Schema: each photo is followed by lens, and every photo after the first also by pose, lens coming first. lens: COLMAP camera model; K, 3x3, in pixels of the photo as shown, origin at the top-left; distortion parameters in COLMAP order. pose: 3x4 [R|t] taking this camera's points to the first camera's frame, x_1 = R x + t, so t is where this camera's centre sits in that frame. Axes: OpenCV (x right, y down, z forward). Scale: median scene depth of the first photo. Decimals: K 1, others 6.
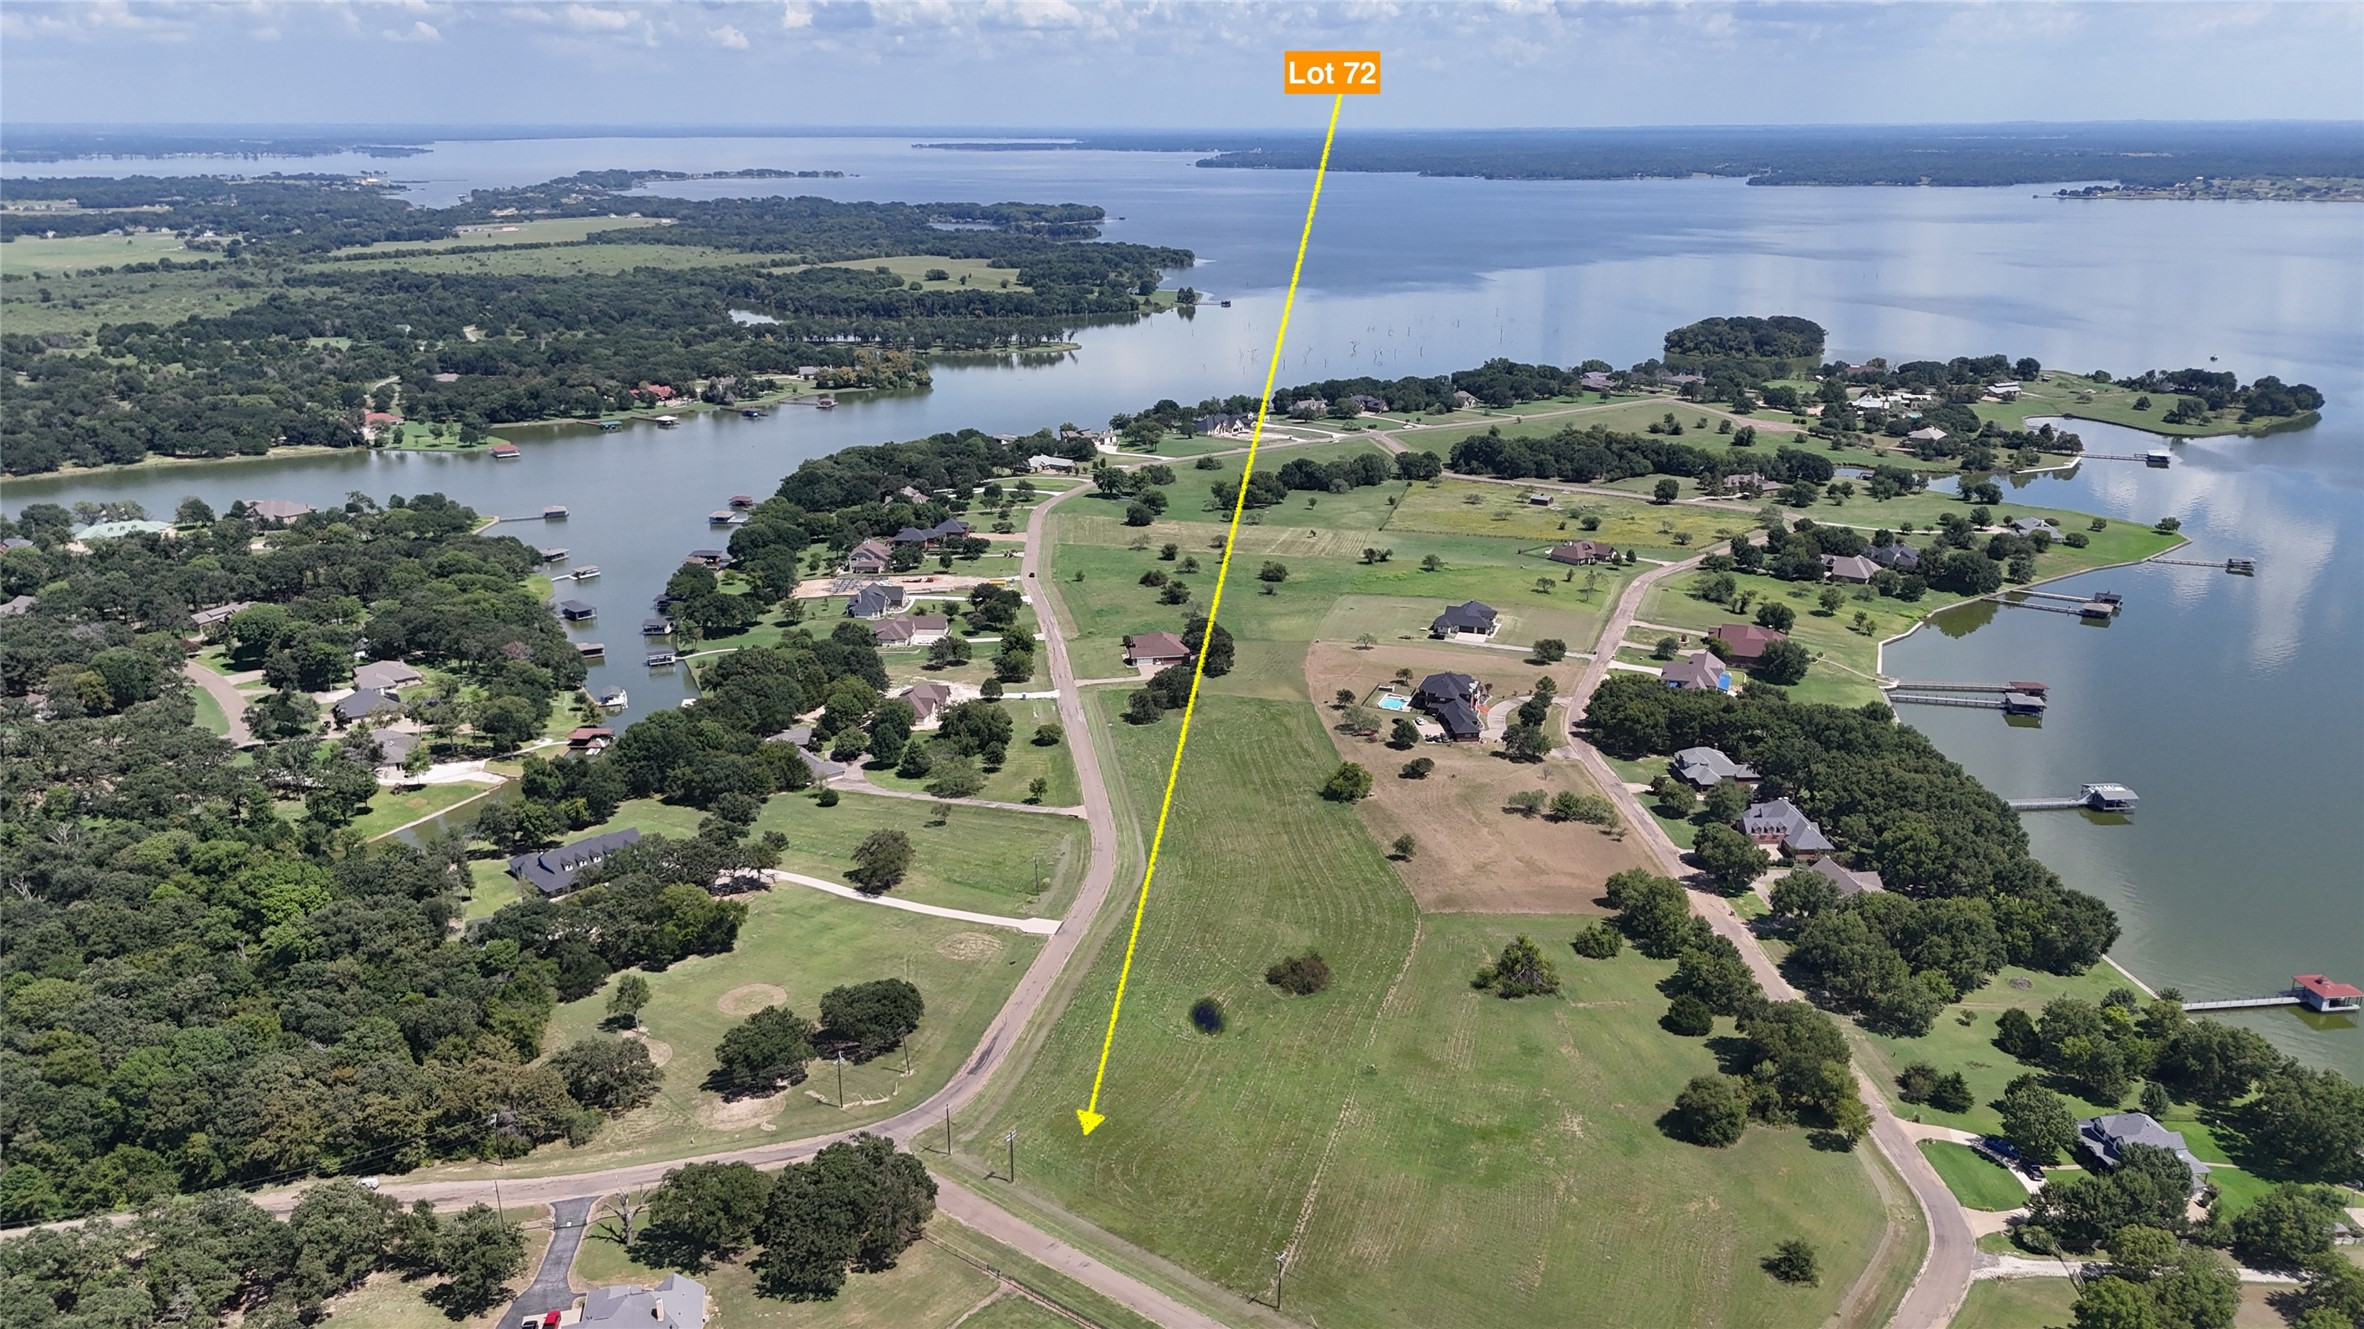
lens RADIAL K [[1732.2, 0, 1181.7], [0, 1732.2, 674.5], [0, 0, 1]] dist [0.077975, -0.079780]
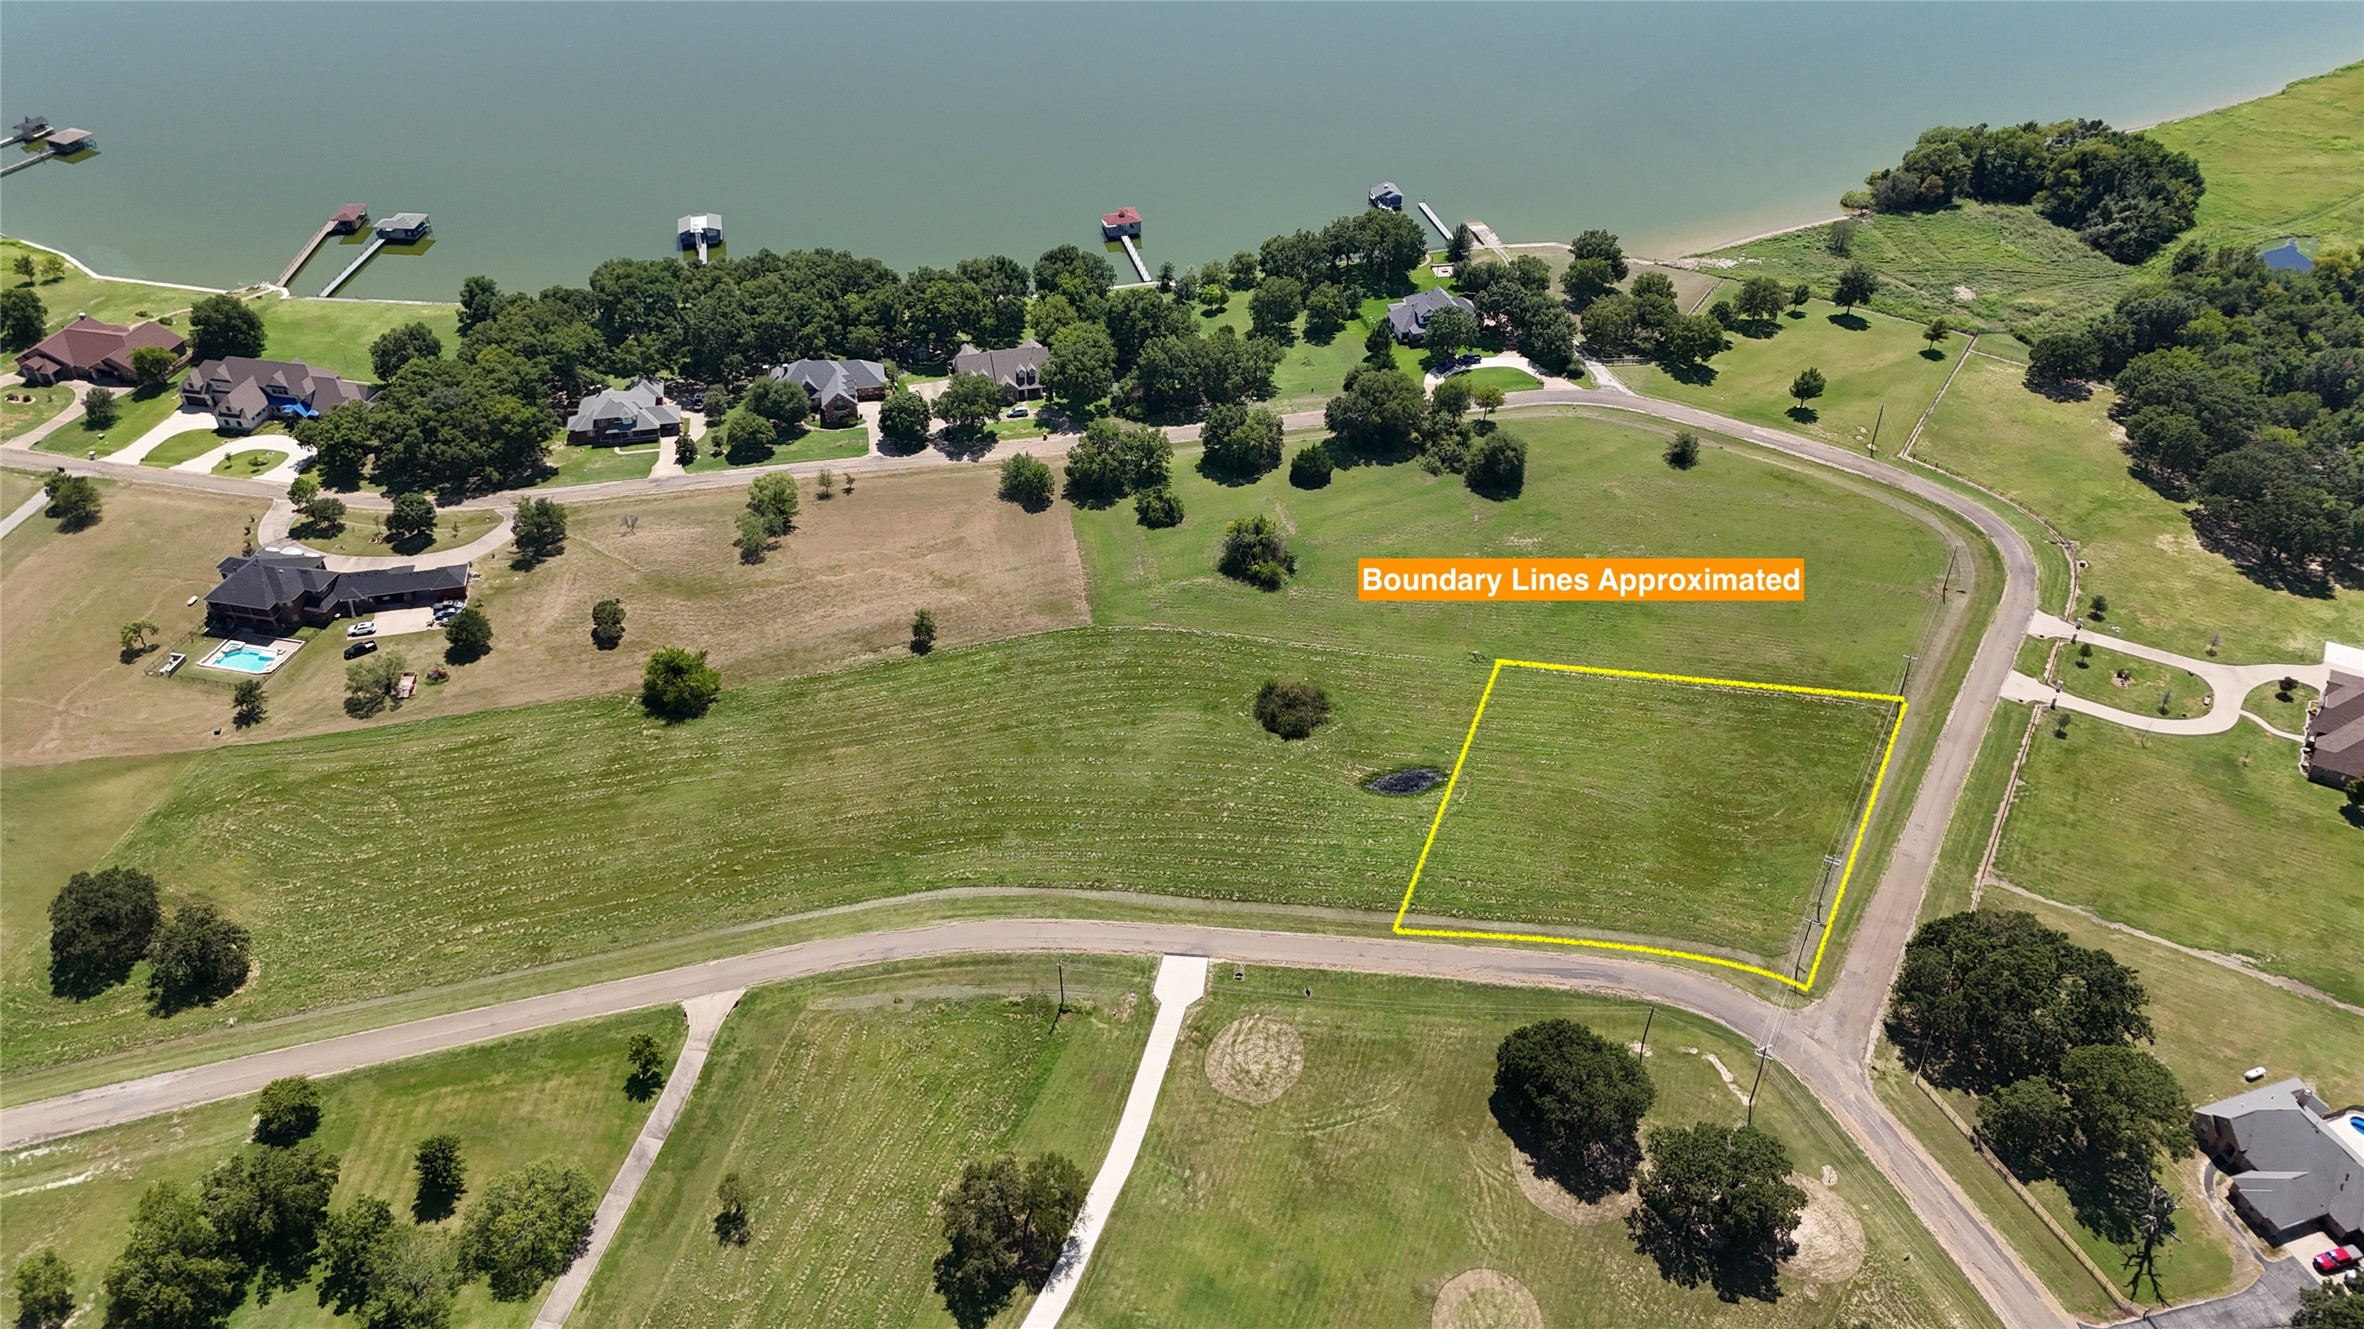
lens RADIAL K [[1741.1, 0, 1180.4], [0, 1741.1, 667.9], [0, 0, 1]] dist [0.061179, -0.050772]
pose [[-0.125440, -0.613277, 0.779844, -0.574127], [0.313985, 0.721107, 0.617591, -0.377200], [-0.941105, 0.322330, 0.102104, 0.999098]]
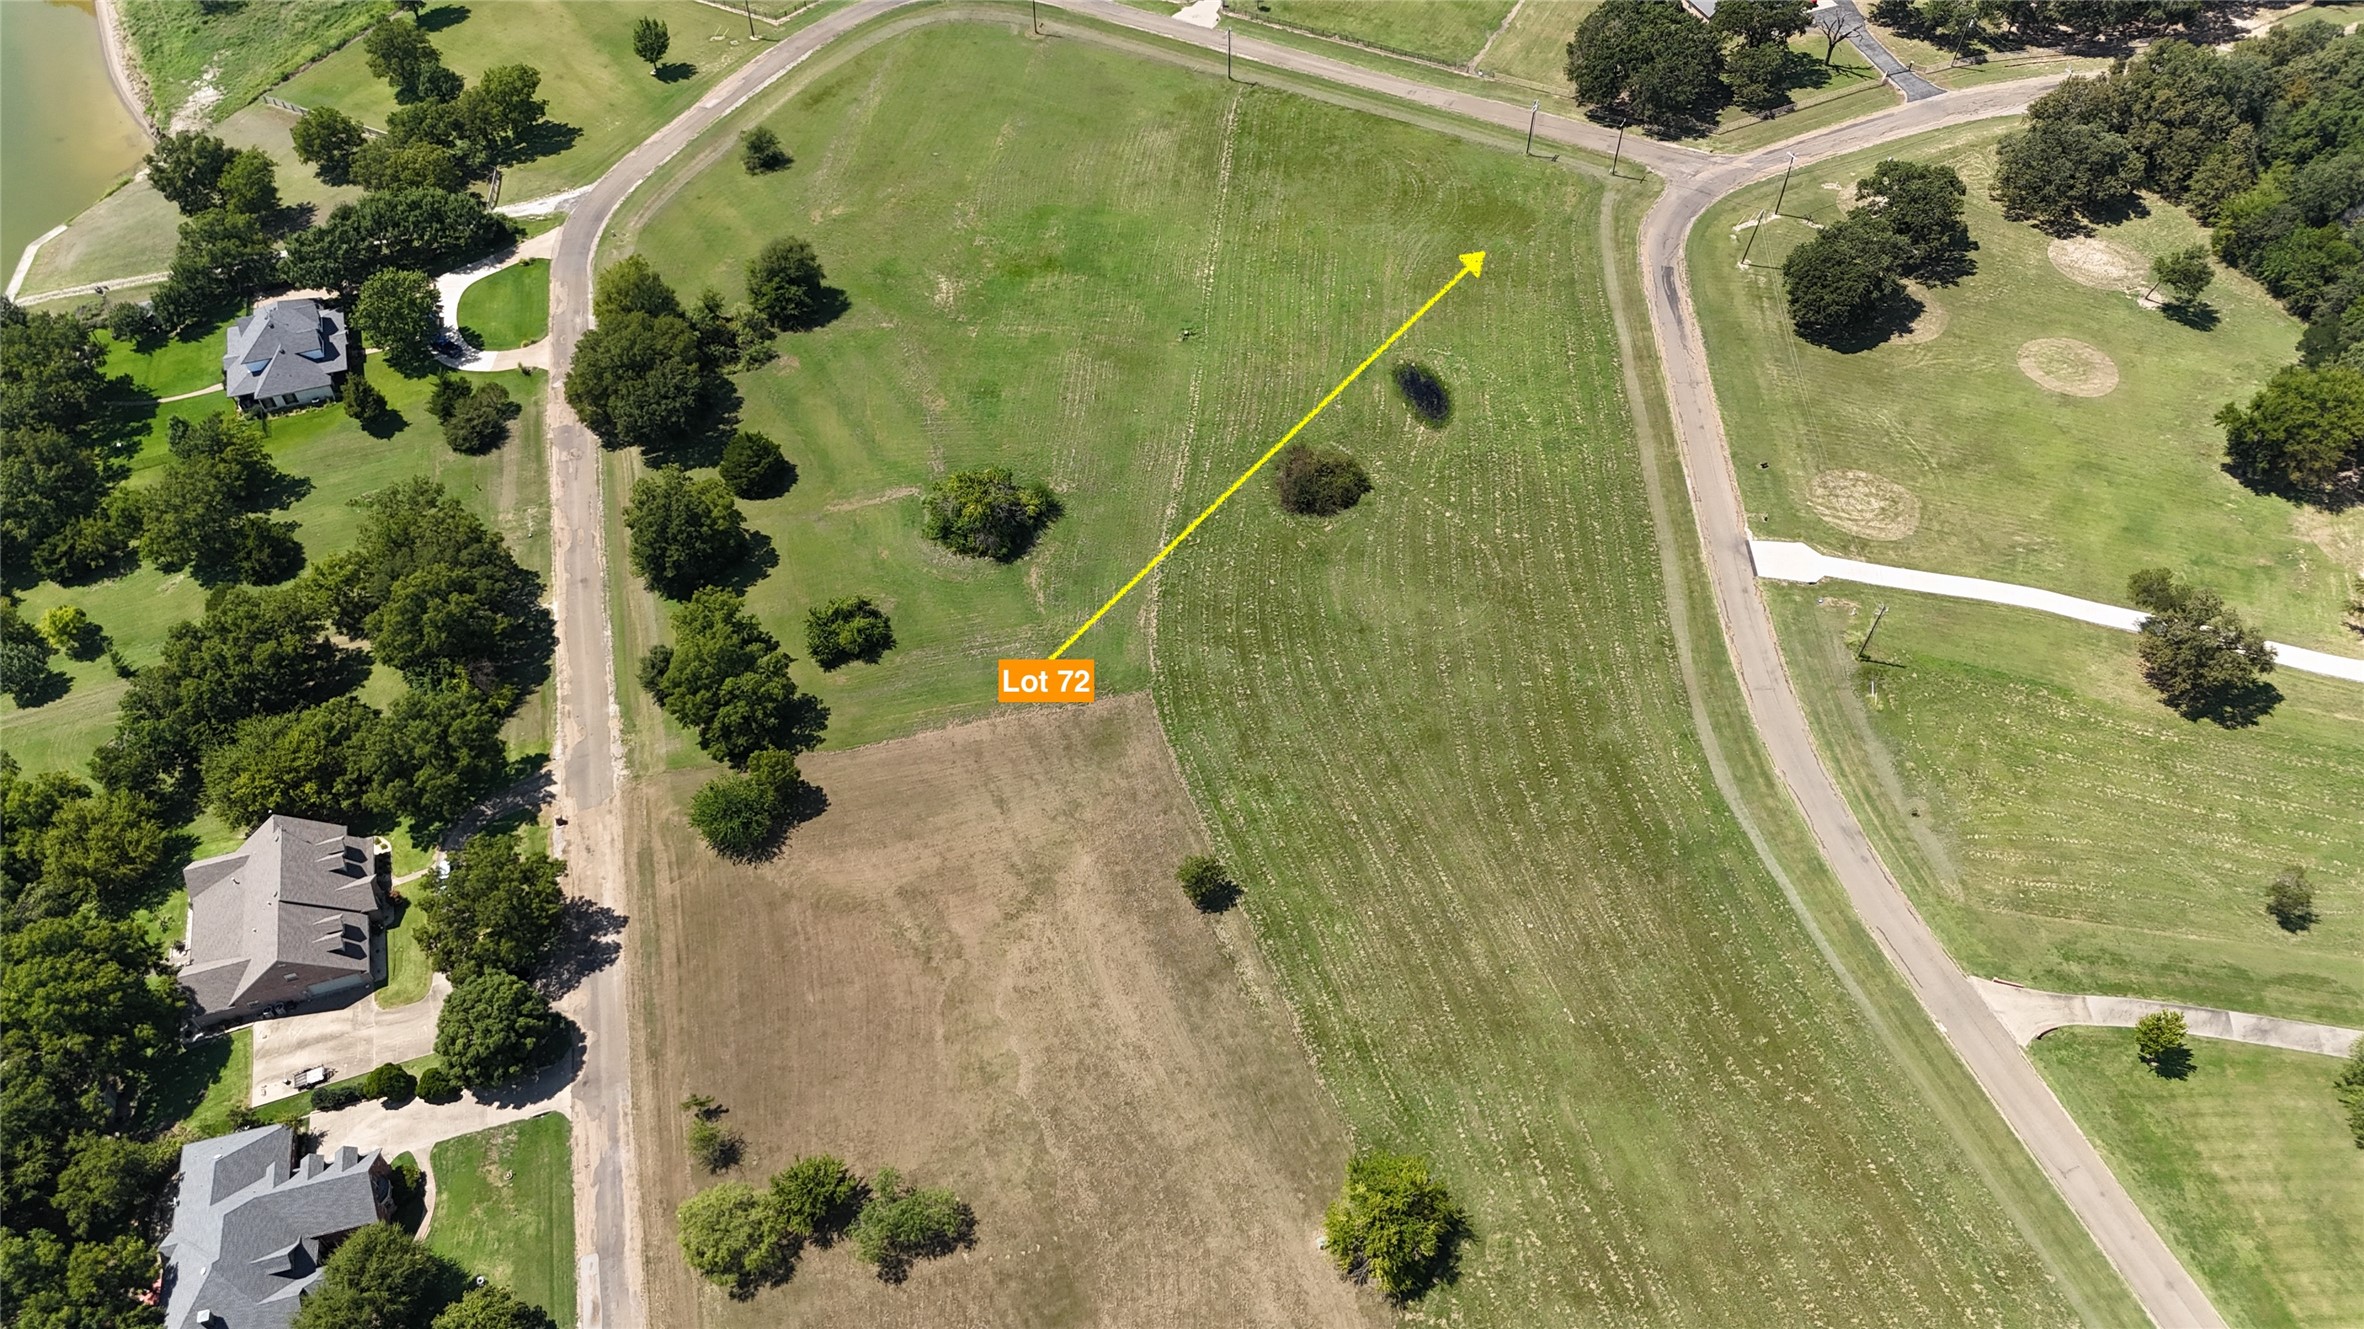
lens RADIAL K [[1741.1, 0, 1180.4], [0, 1741.1, 667.9], [0, 0, 1]] dist [0.061179, -0.050772]
pose [[-0.980431, 0.152923, -0.123973, 0.220783], [-0.055134, 0.391244, 0.918634, -0.415994], [0.188984, 0.907492, -0.375157, 1.355059]]
